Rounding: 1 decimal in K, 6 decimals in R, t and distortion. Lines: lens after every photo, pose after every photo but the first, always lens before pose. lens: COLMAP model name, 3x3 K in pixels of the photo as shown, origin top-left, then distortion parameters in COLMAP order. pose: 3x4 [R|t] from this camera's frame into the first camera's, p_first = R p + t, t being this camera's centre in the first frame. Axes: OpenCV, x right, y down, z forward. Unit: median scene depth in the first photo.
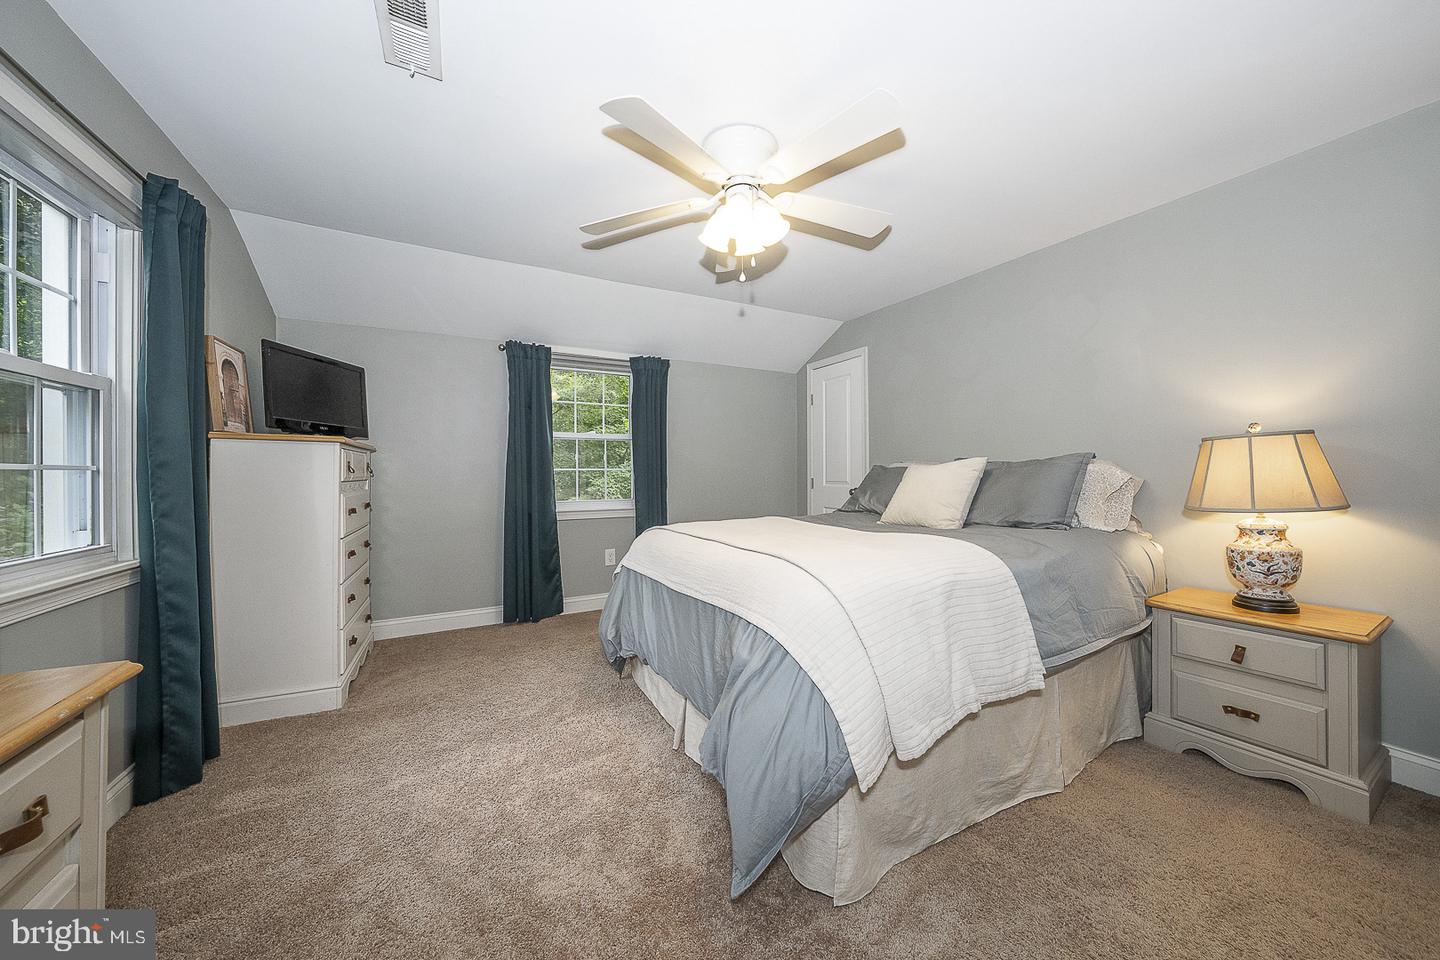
lens RADIAL K [[497.3, 0, 721.9], [0, 497.3, 472.2], [0, 0, 1]] dist [-0.000262, 0.007324]
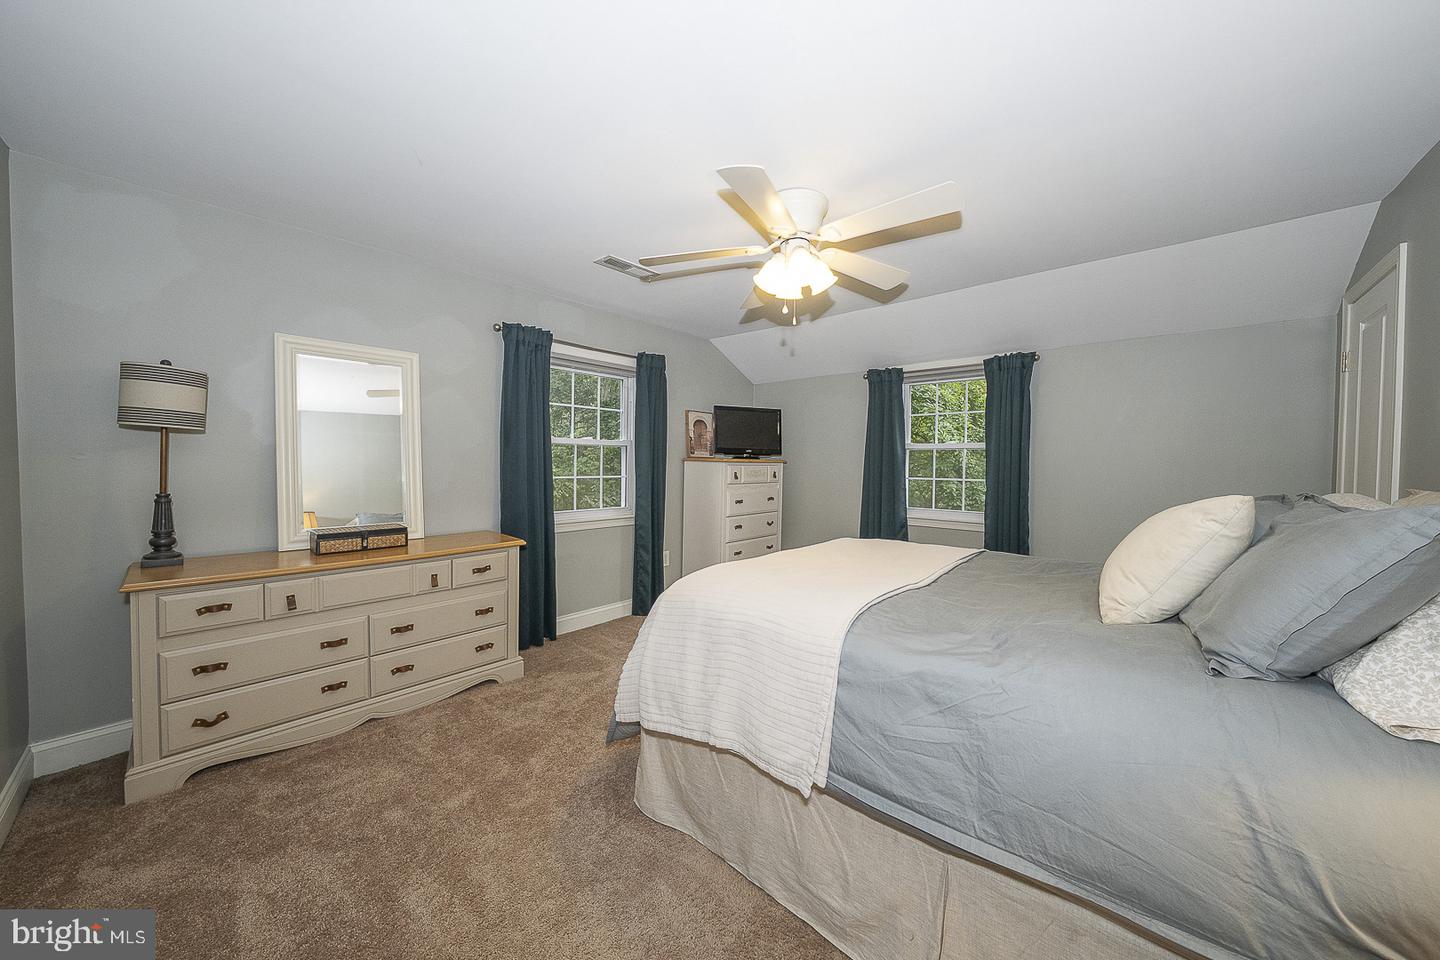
lens RADIAL K [[497.3, 0, 721.9], [0, 497.3, 472.2], [0, 0, 1]] dist [-0.000262, 0.007324]
pose [[0.348969, 0.028293, -0.936707, 0.890144], [-0.014147, 0.999589, 0.024922, -0.068561], [0.937027, 0.004555, 0.349226, 0.397084]]
